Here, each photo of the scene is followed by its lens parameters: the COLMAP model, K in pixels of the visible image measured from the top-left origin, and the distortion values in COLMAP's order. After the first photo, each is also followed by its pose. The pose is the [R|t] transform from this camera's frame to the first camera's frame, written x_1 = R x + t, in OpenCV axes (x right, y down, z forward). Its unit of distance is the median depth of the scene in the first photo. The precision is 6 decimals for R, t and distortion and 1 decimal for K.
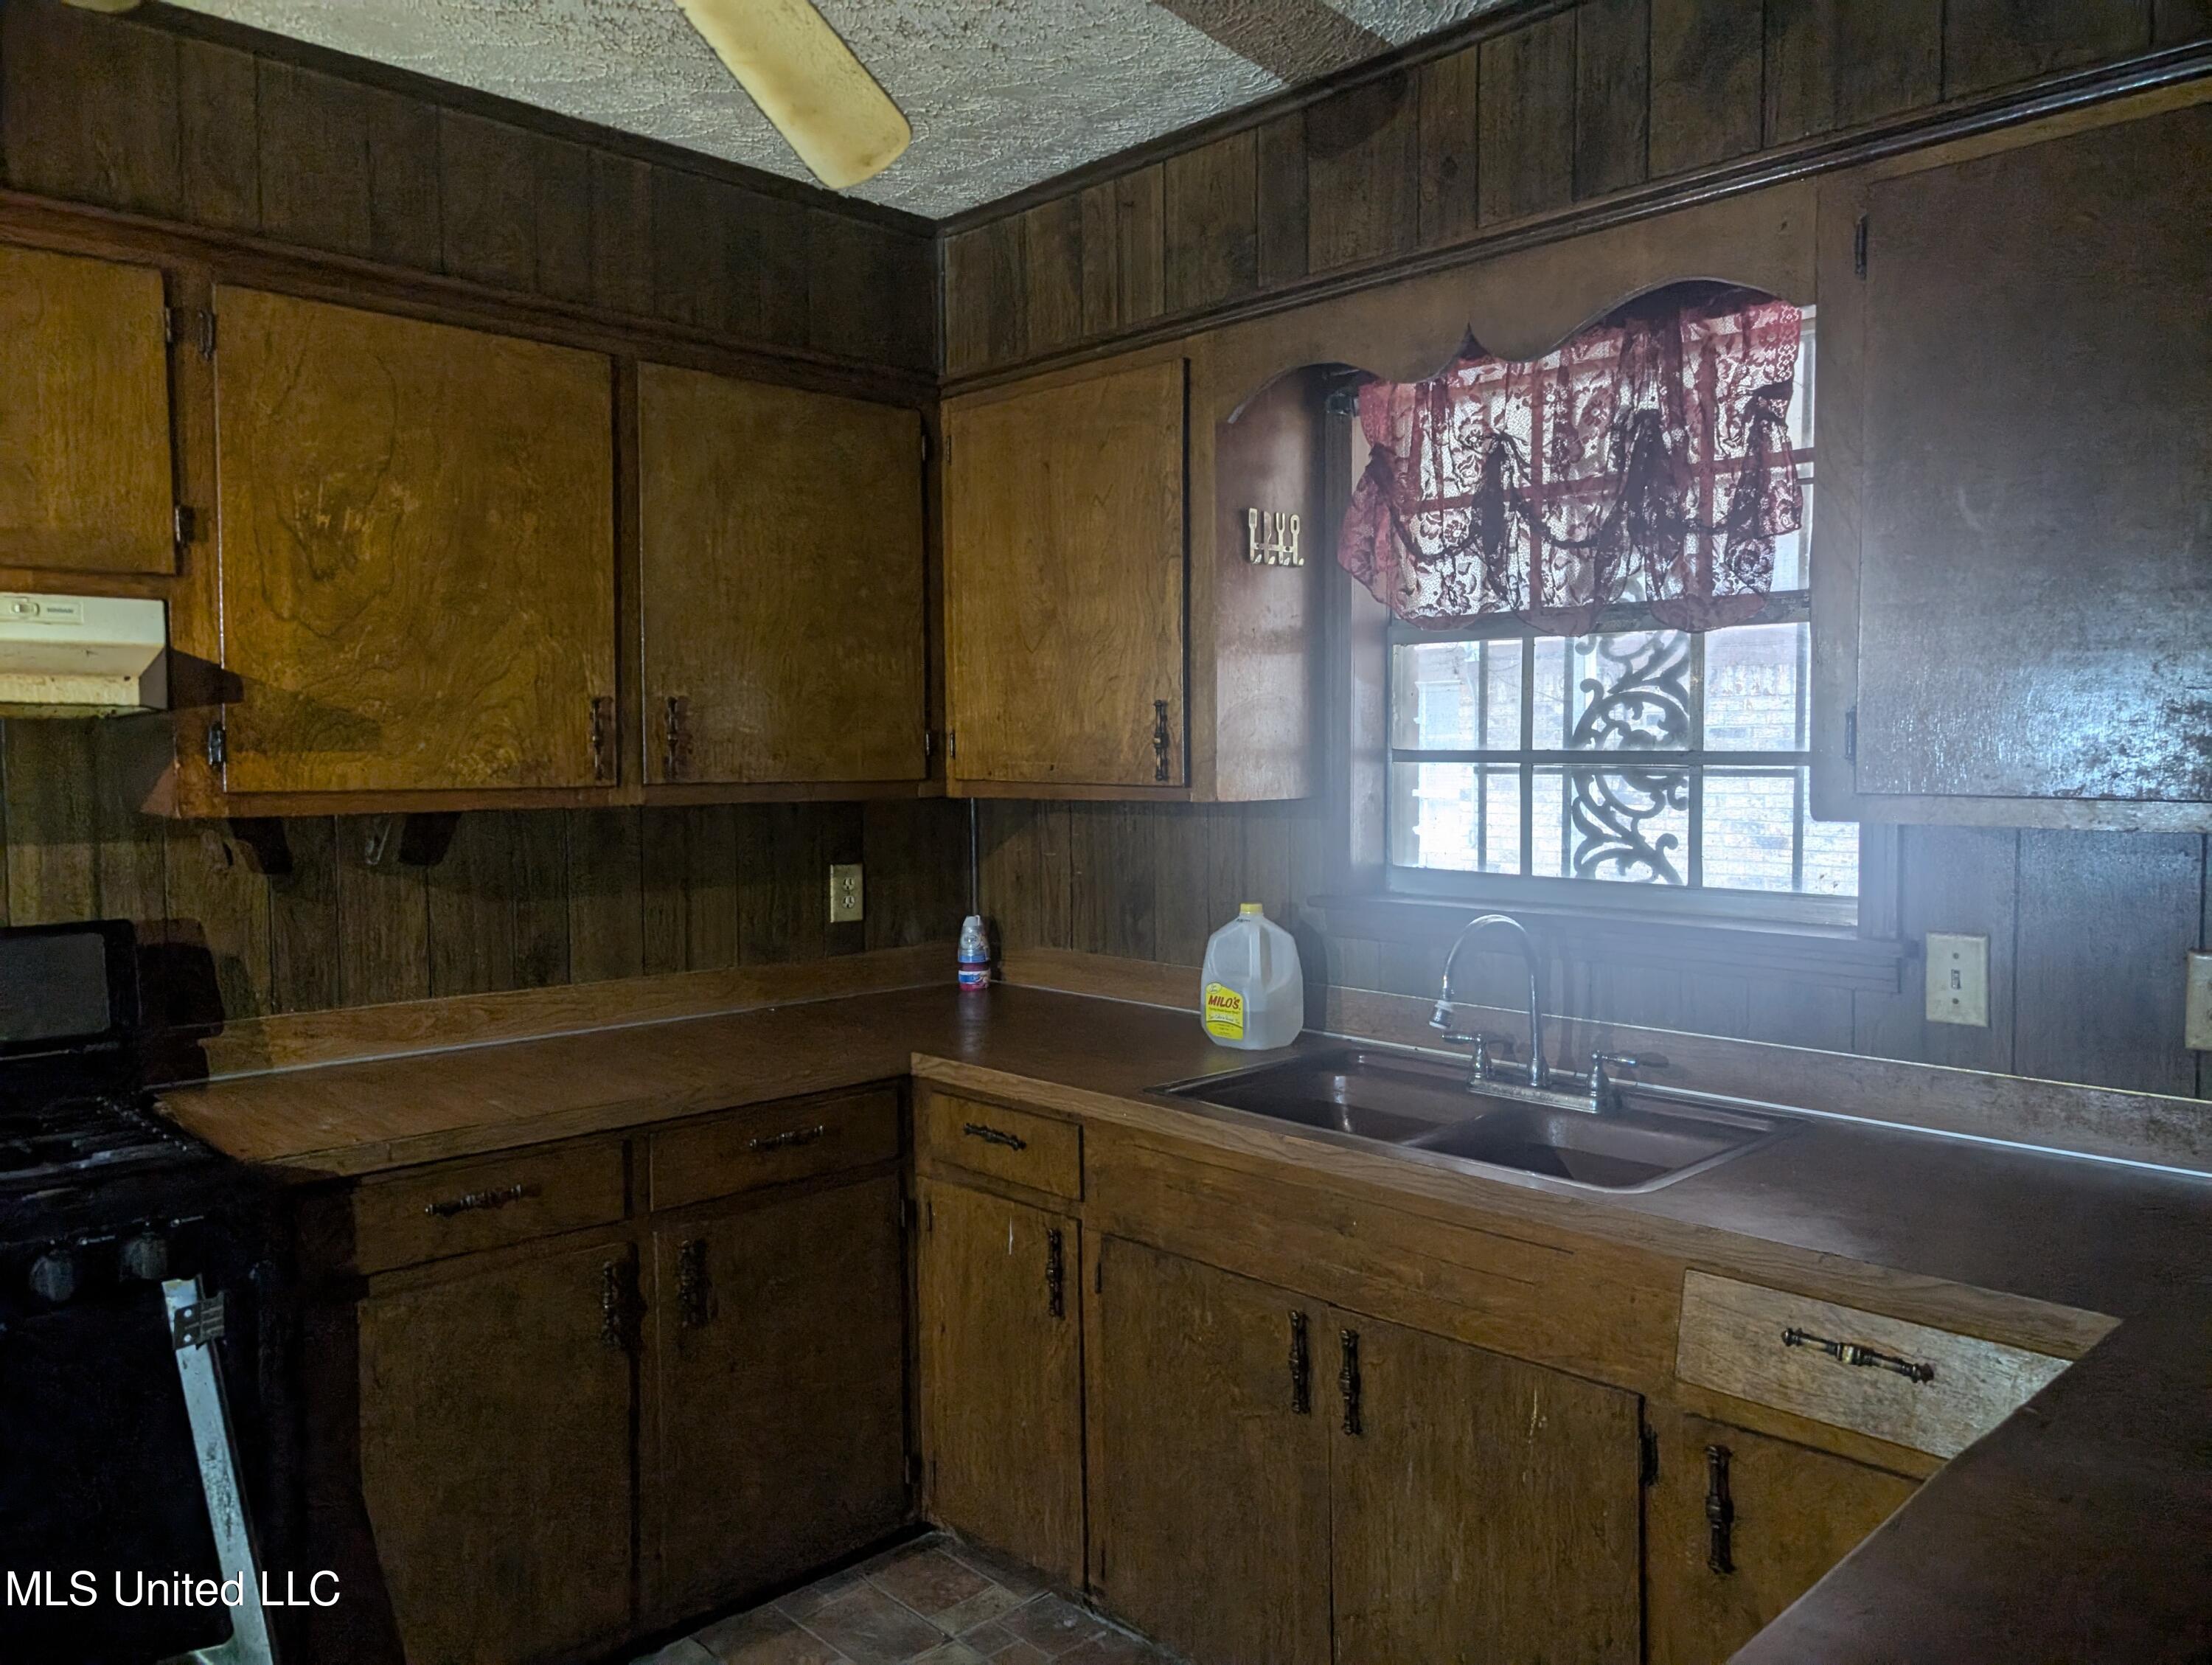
lens RADIAL K [[1598.1, 0, 1099.8], [0, 1598.1, 825.5], [0, 0, 1]] dist [0.011646, 0.005028]
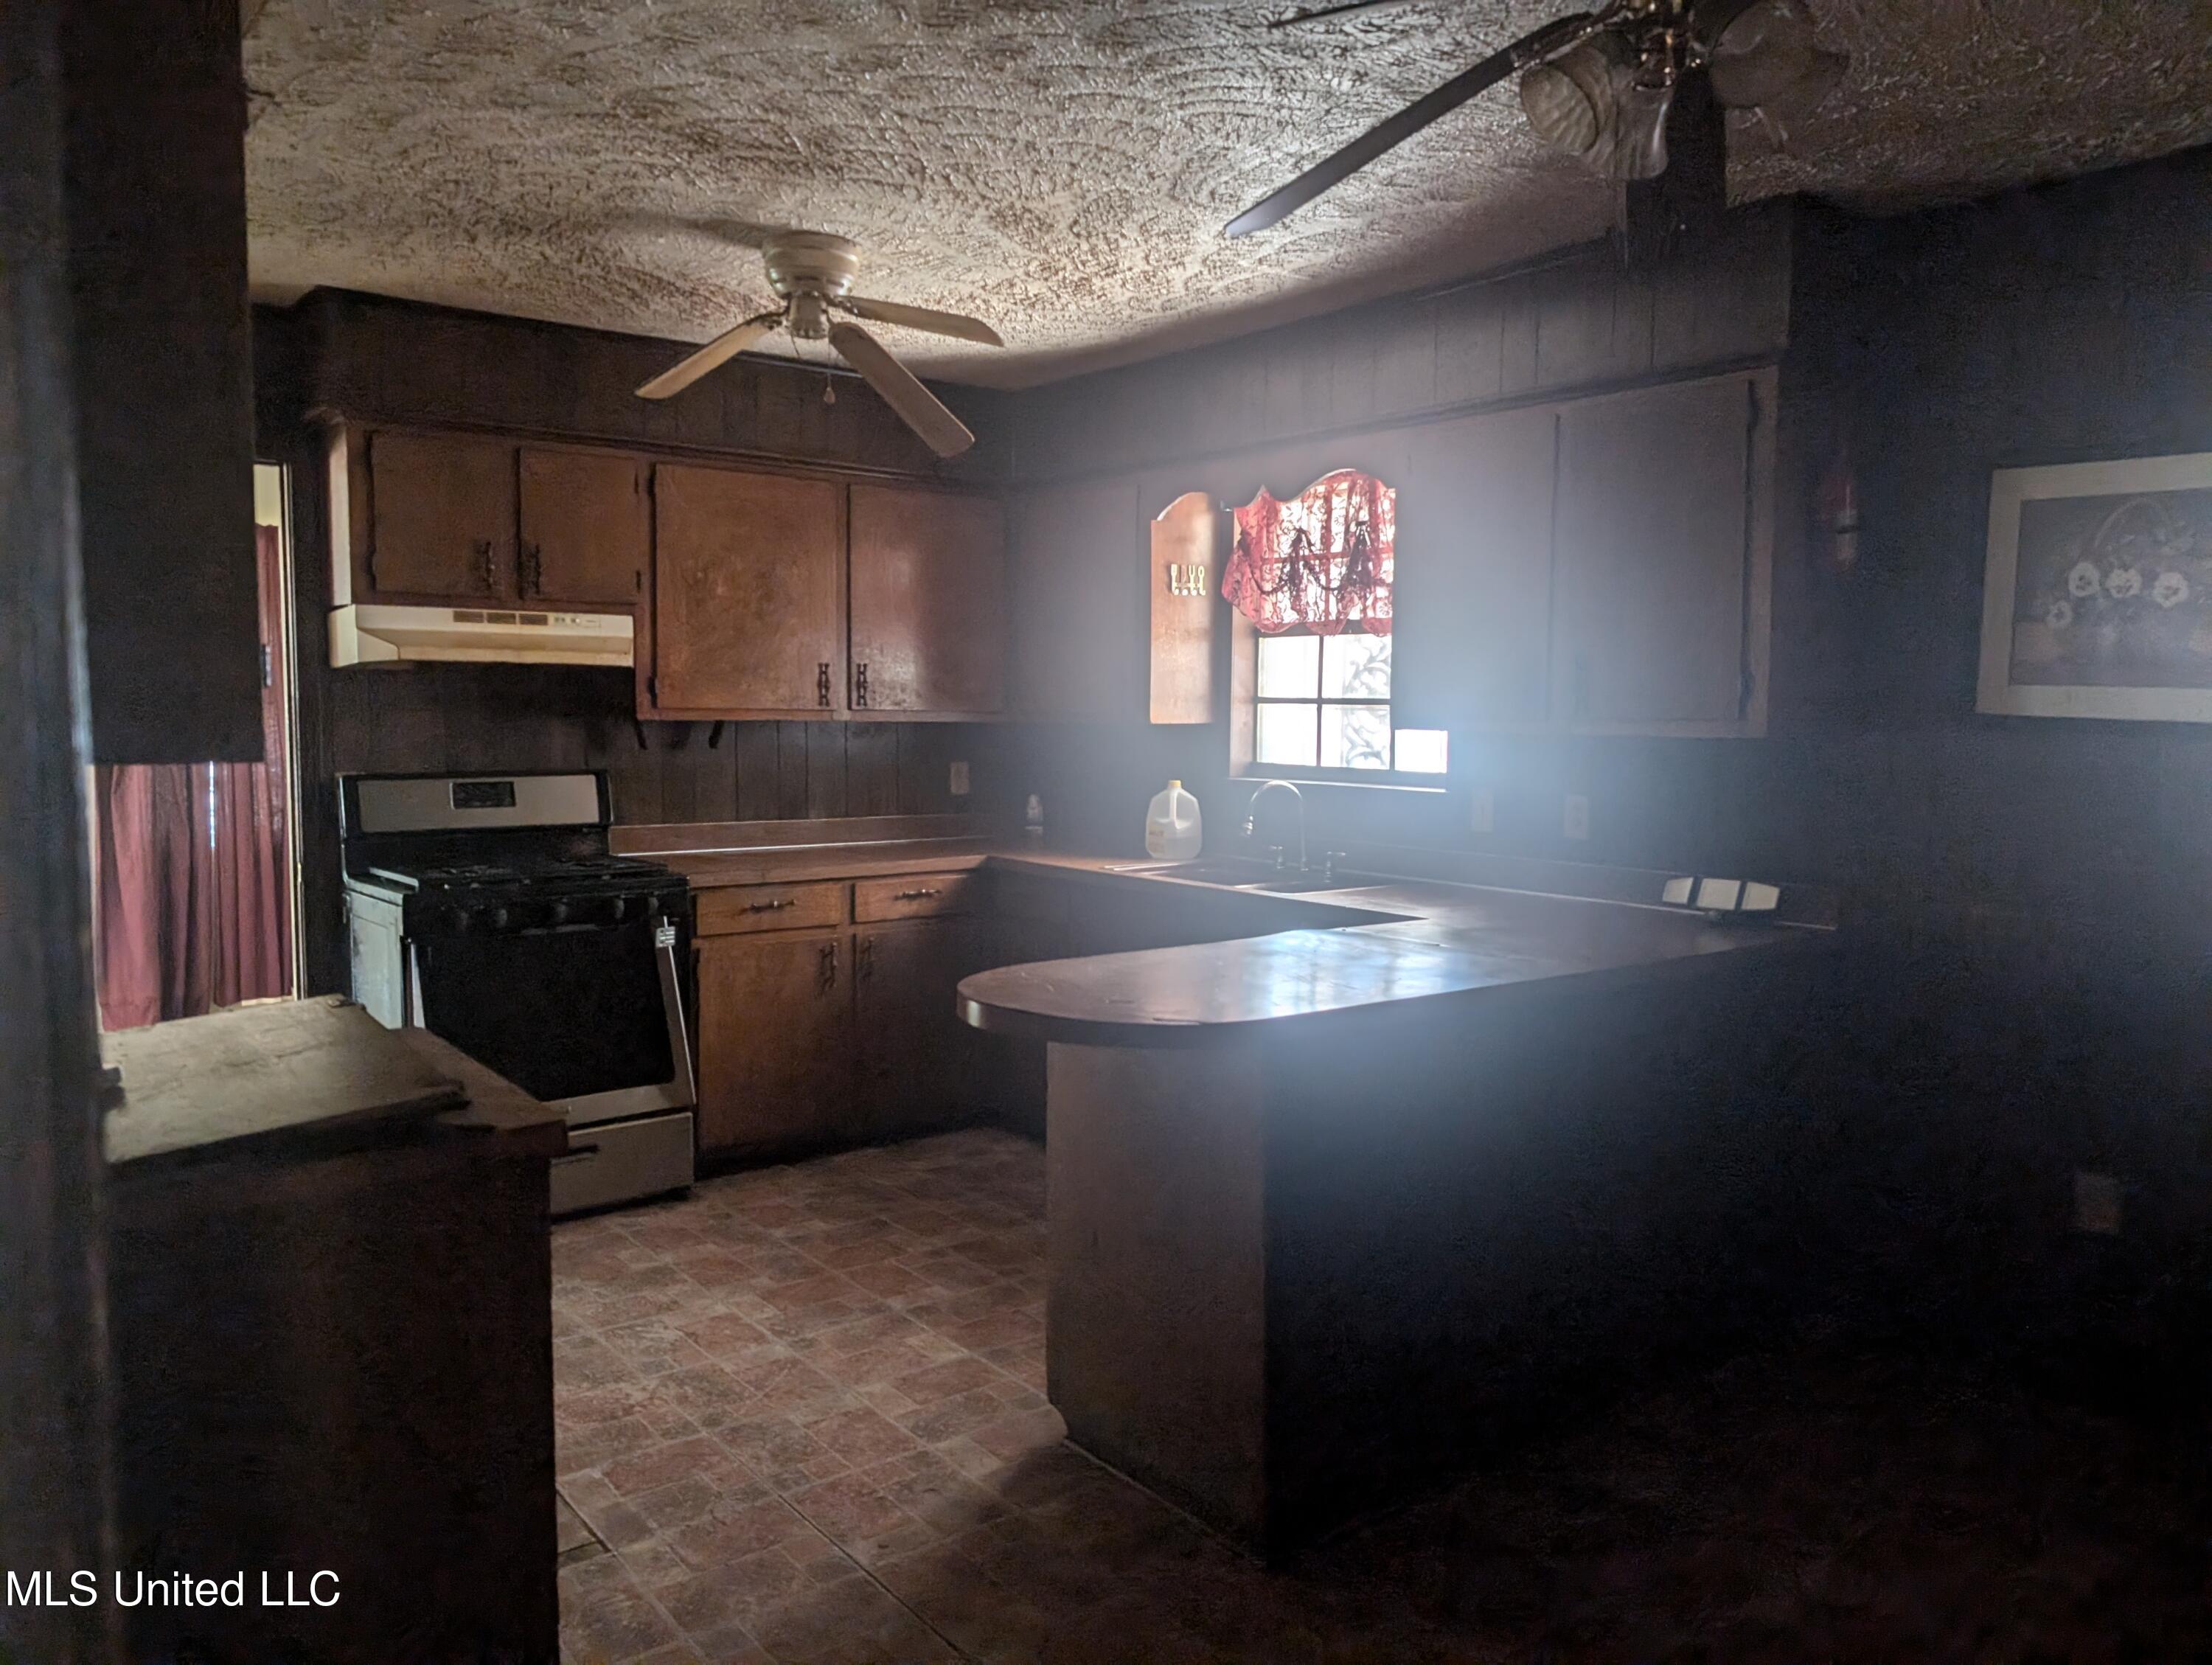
lens RADIAL K [[1598.1, 0, 1110.9], [0, 1598.1, 833.1], [0, 0, 1]] dist [0.011646, 0.005028]
pose [[0.995219, 0.021669, -0.095230, 0.206155], [-0.018914, 0.999379, 0.029735, 0.058691], [0.095815, -0.027791, 0.995011, -0.854823]]
